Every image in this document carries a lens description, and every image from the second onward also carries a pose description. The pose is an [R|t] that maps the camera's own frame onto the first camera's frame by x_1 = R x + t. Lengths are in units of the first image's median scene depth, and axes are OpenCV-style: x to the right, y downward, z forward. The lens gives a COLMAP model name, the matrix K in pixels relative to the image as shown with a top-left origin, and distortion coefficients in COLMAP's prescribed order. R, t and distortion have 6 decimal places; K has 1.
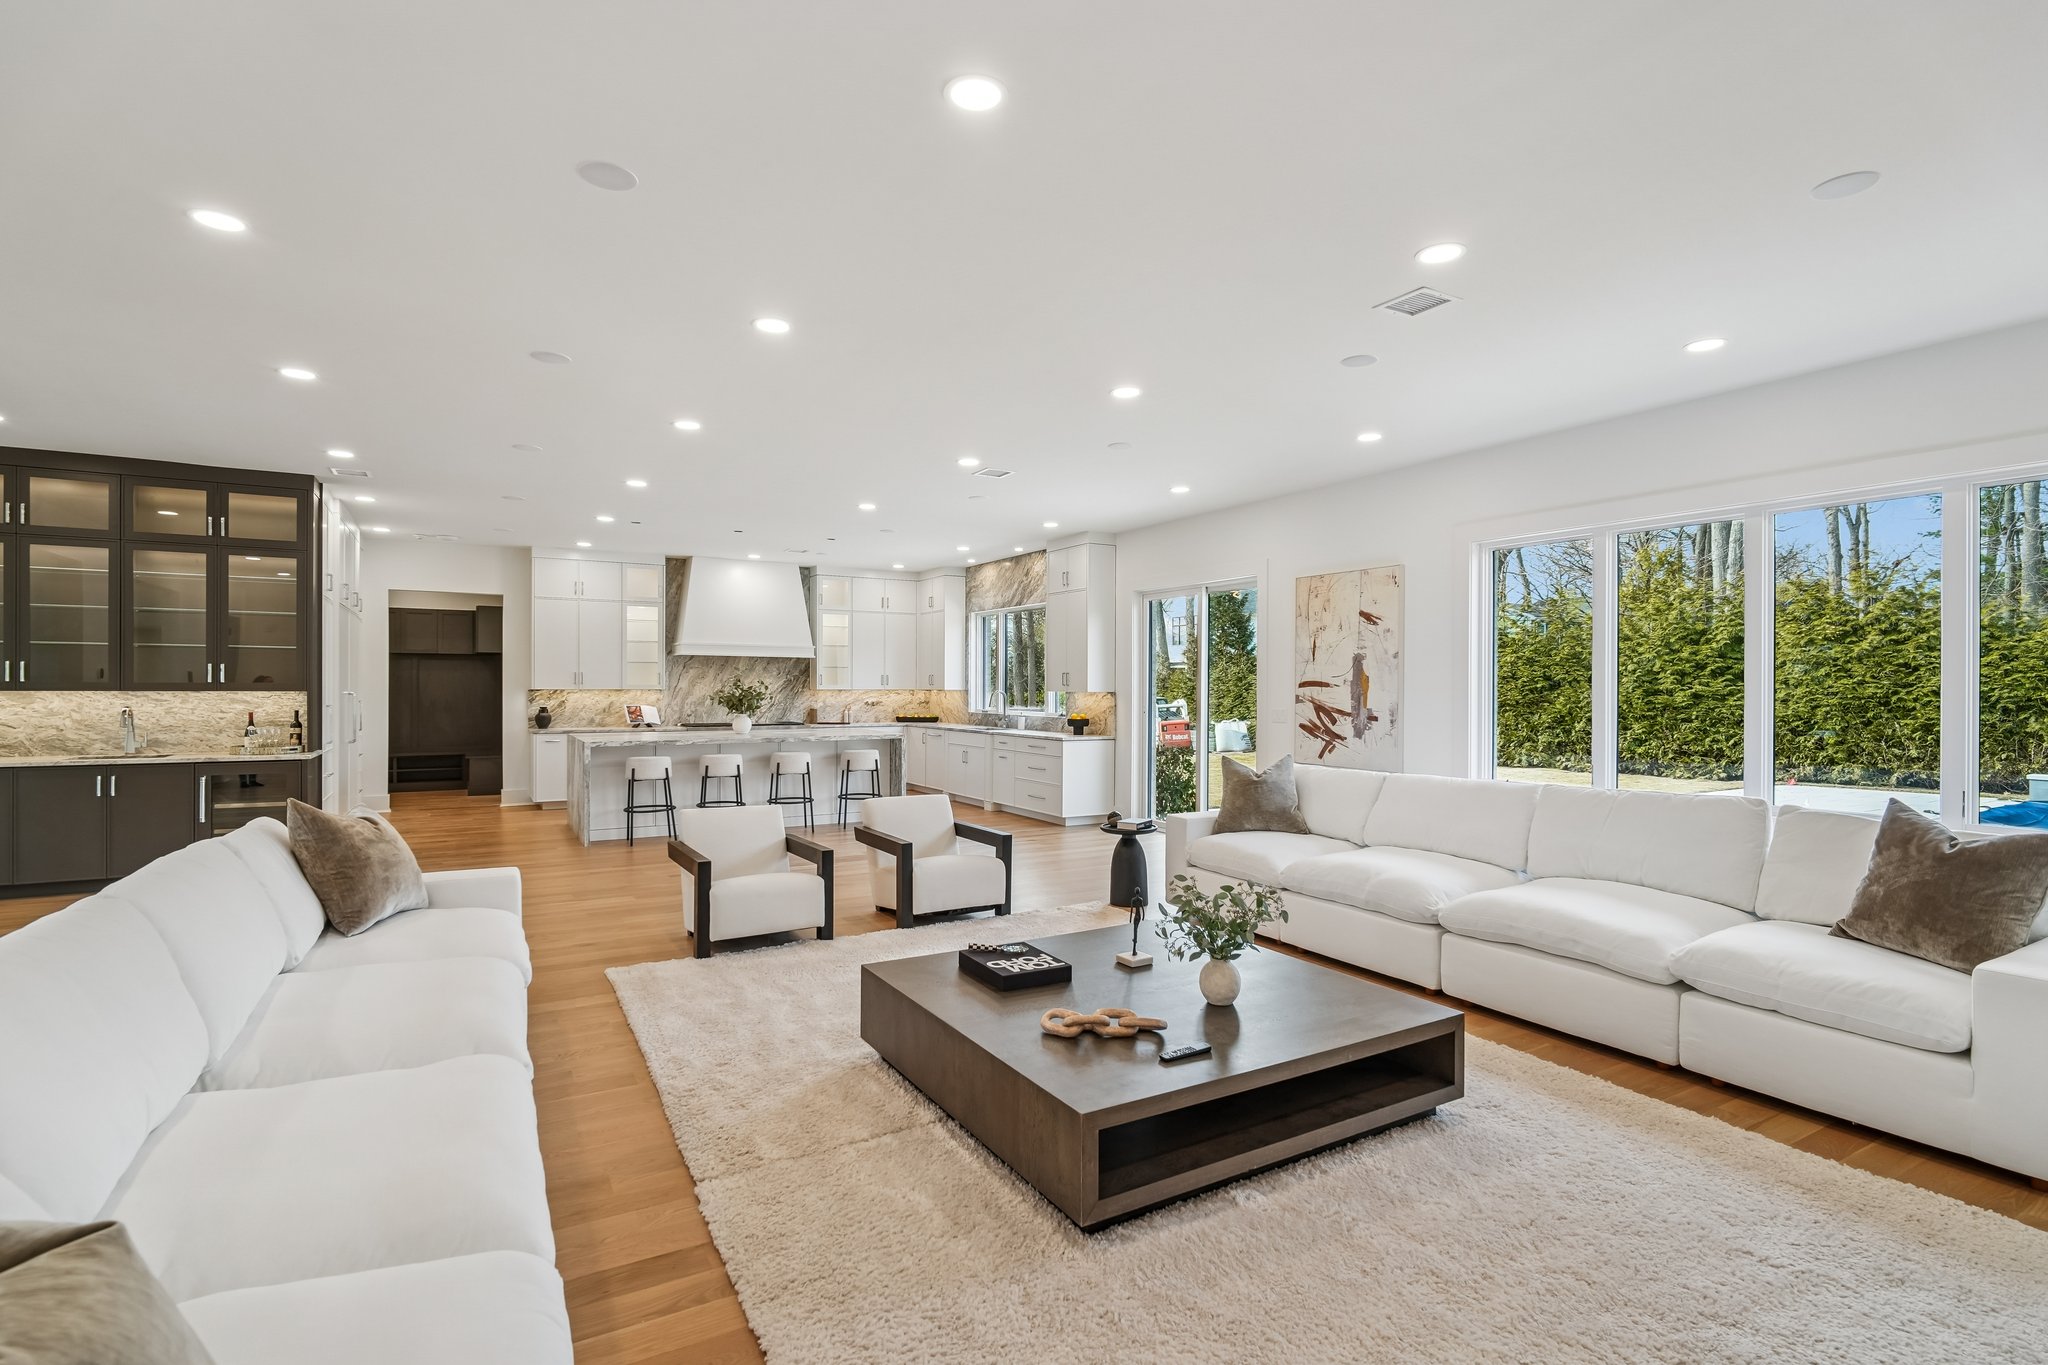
lens RADIAL K [[975.3, 0, 1047.8], [0, 975.3, 653.1], [0, 0, 1]] dist [0.001519, -0.001072]
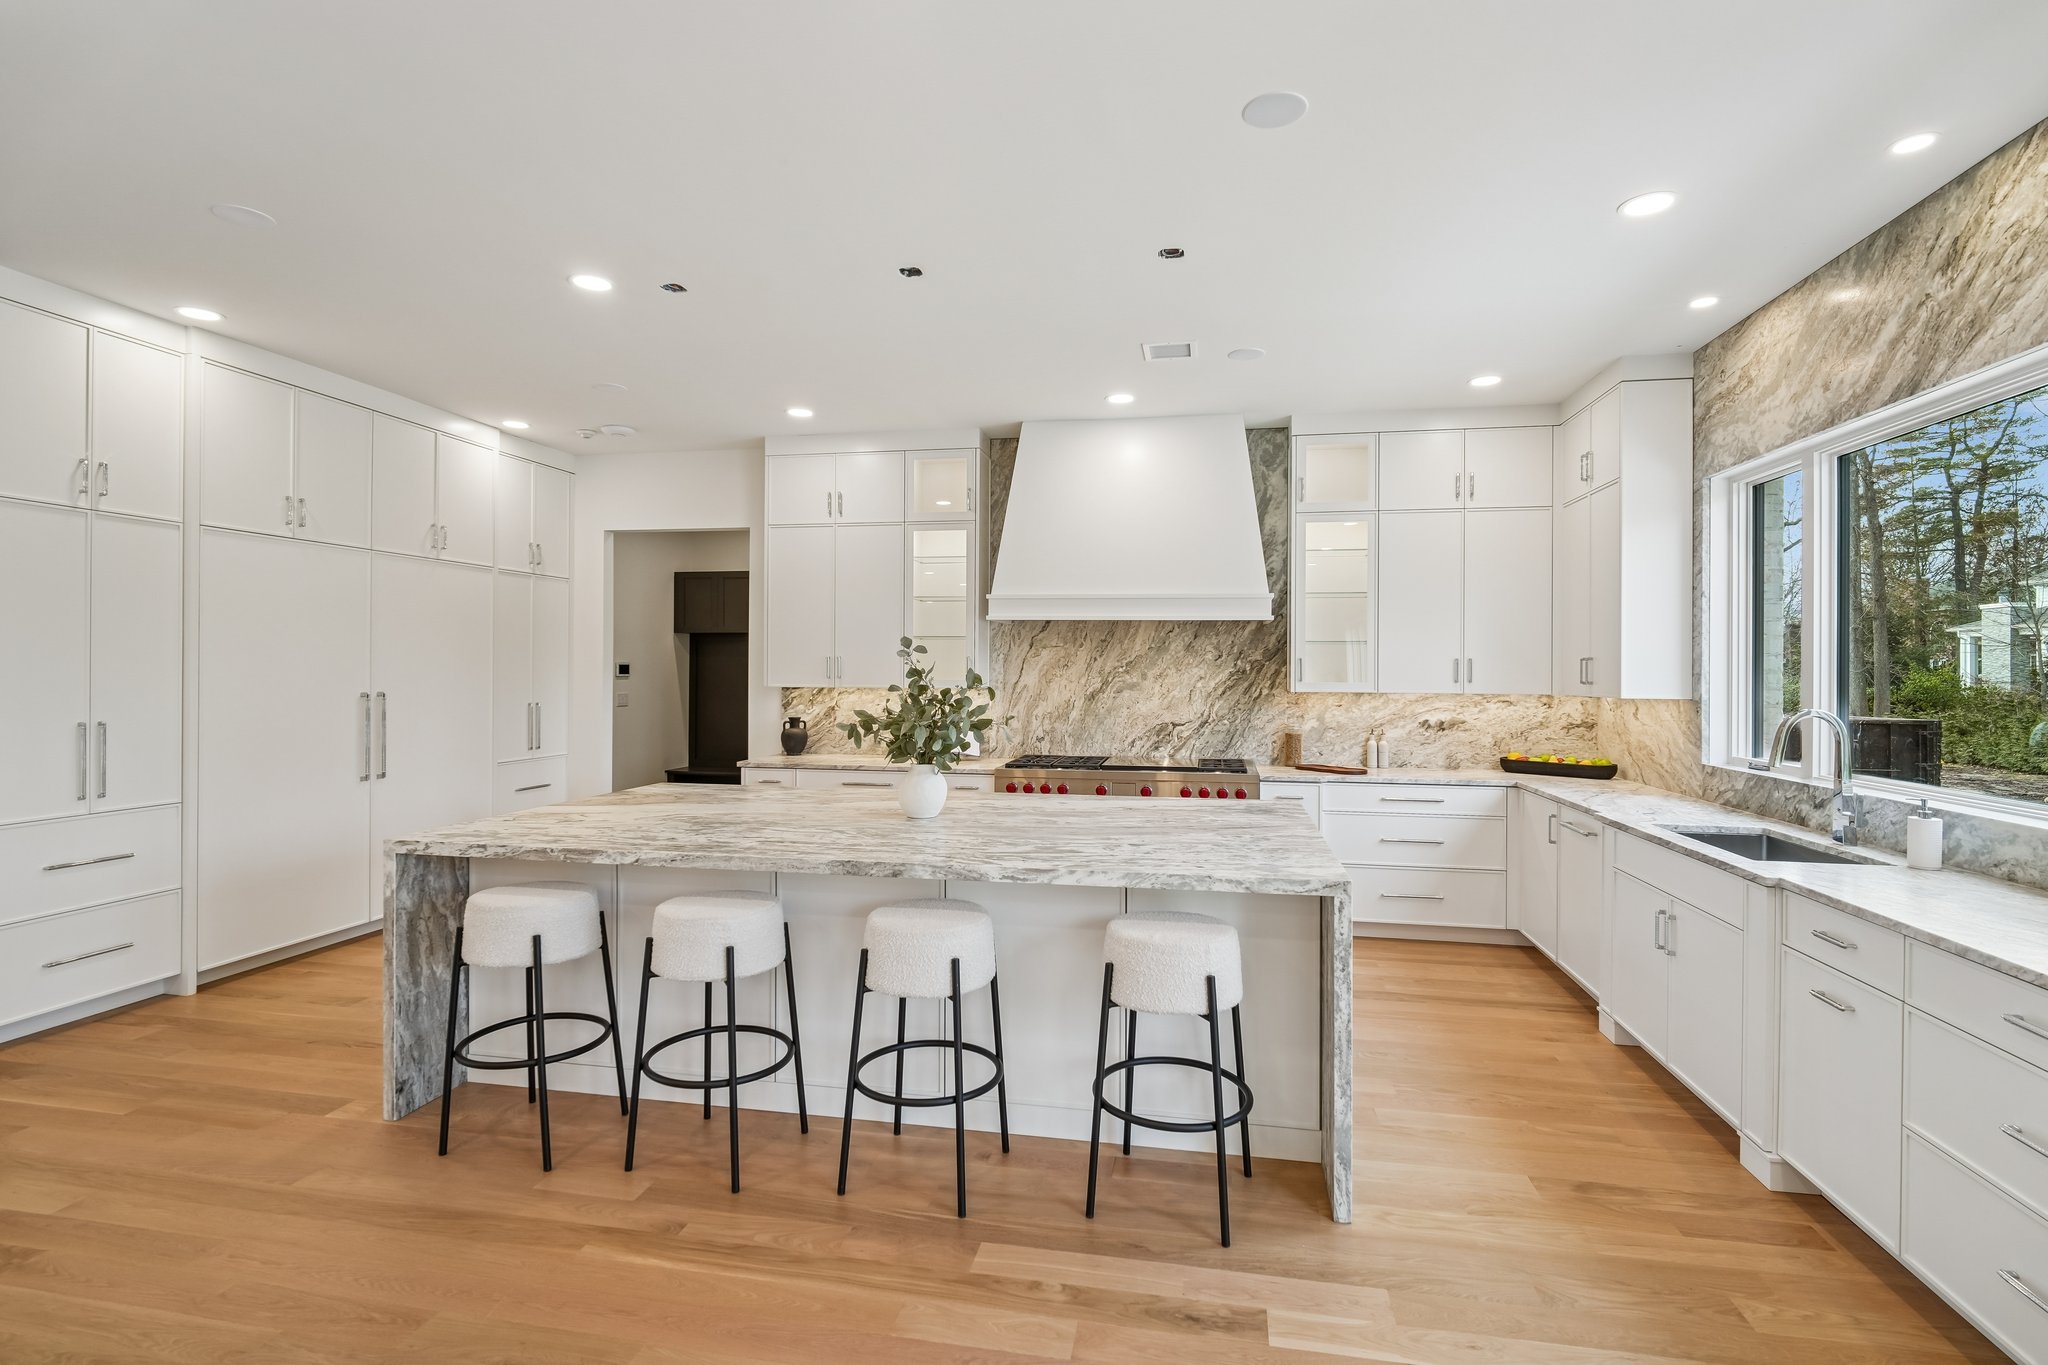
lens RADIAL K [[983.8, 0, 1024.2], [0, 983.8, 670.8], [0, 0, 1]] dist [-0.001101, -0.000902]
pose [[0.745168, 0.001848, -0.666874, -0.027896], [0.018760, 0.999542, 0.023733, 0.014531], [0.666612, -0.030195, 0.744793, 0.583199]]
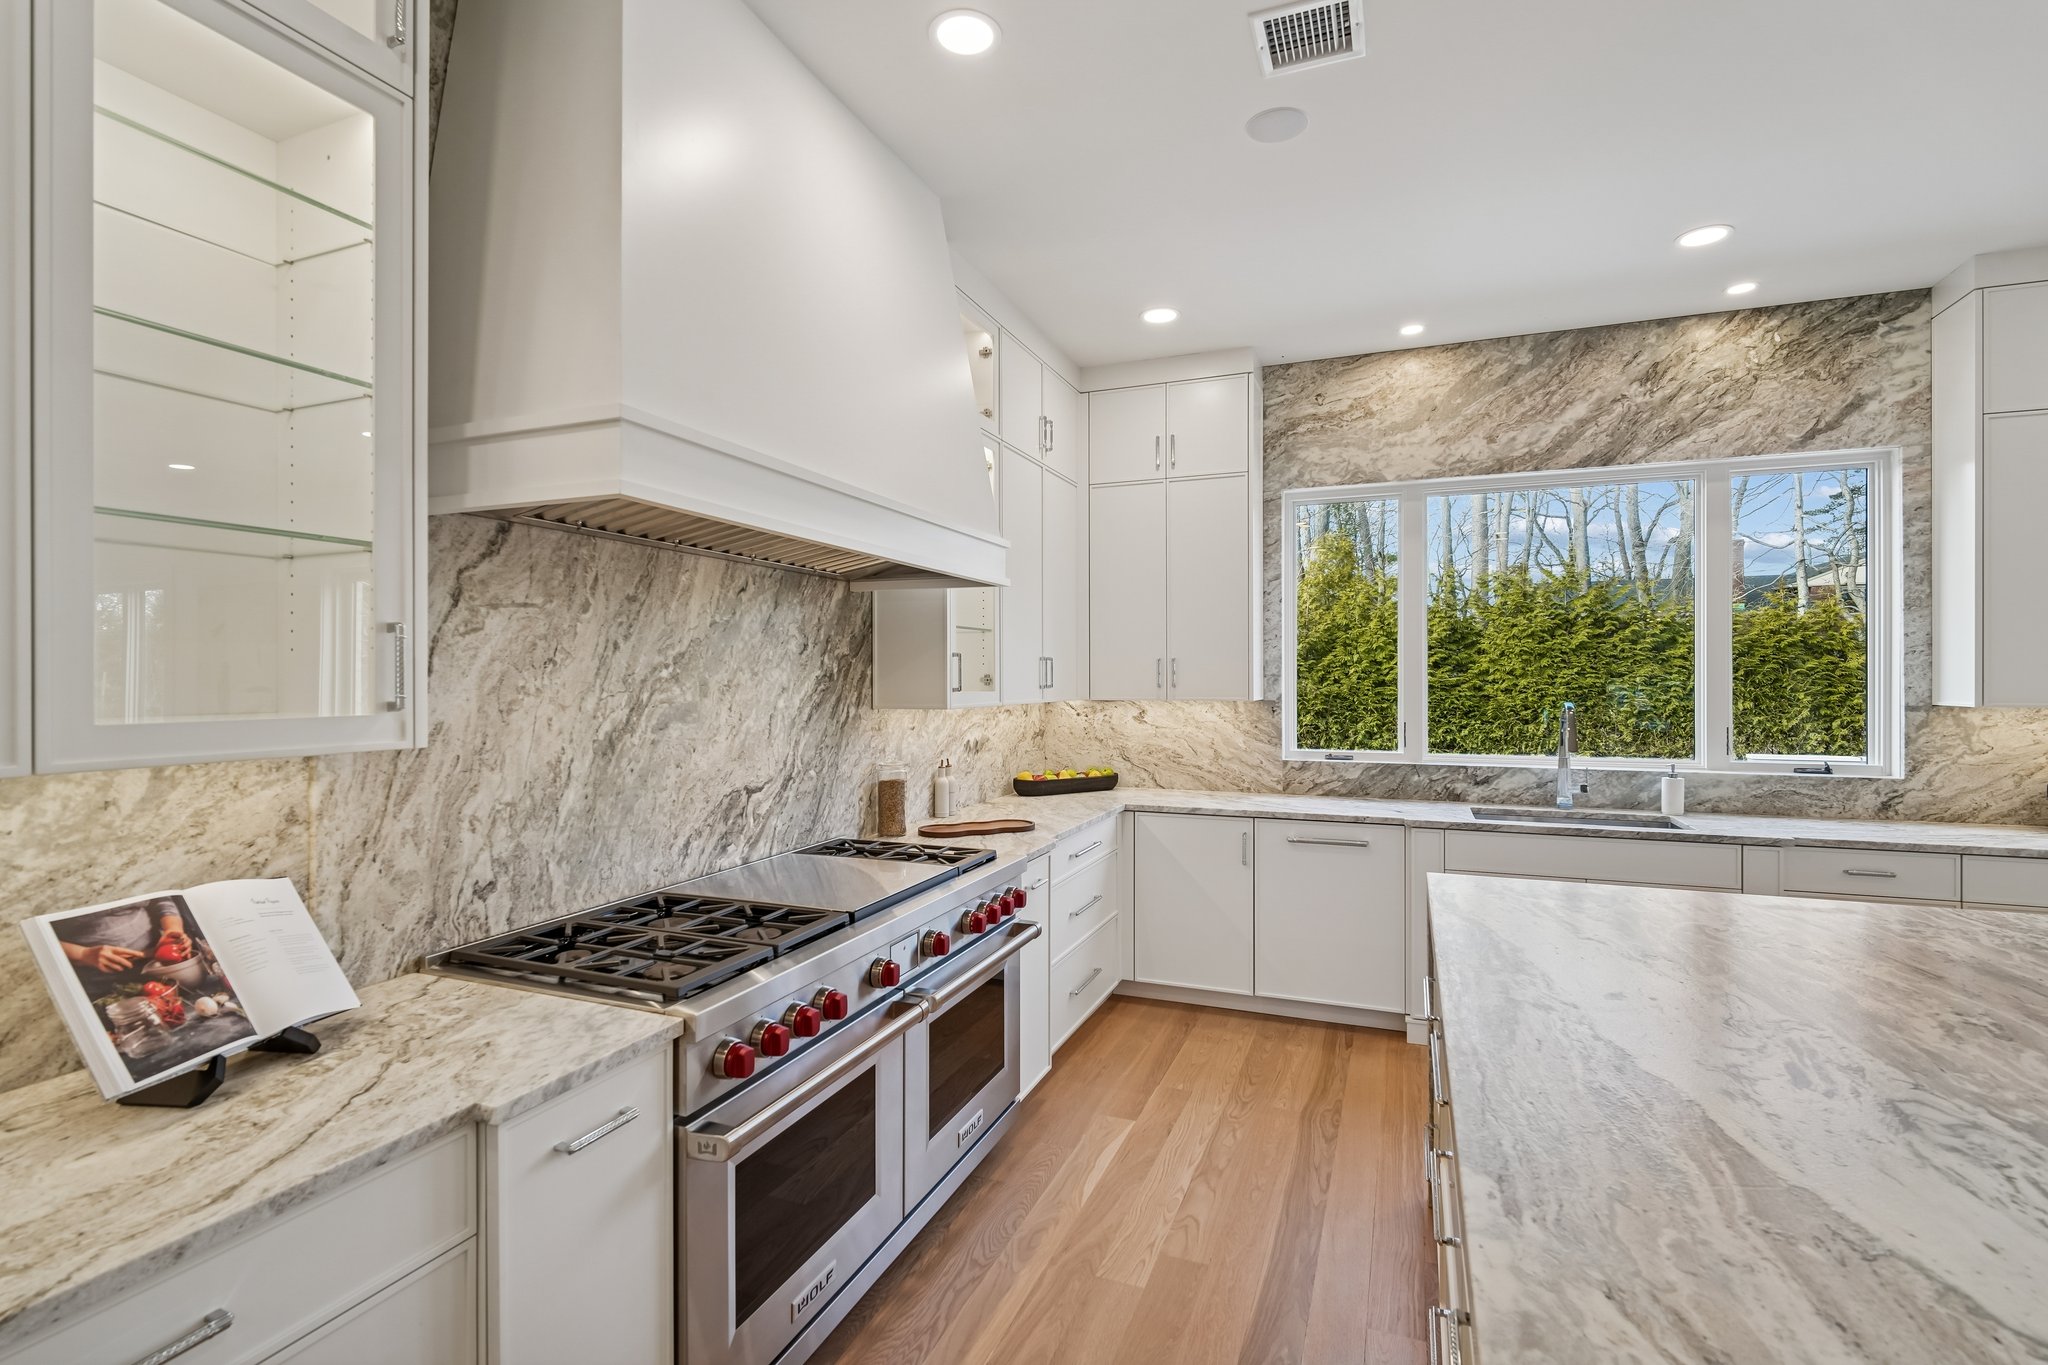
lens RADIAL K [[938.3, 0, 1024.0], [0, 938.3, 682.5], [0, 0, 1]] dist [-0.015812, -0.000288]
pose [[0.795875, -0.008377, 0.605403, -0.373727], [-0.016307, 0.999245, 0.035263, 0.020486], [-0.605242, -0.037937, 0.795137, 0.784028]]
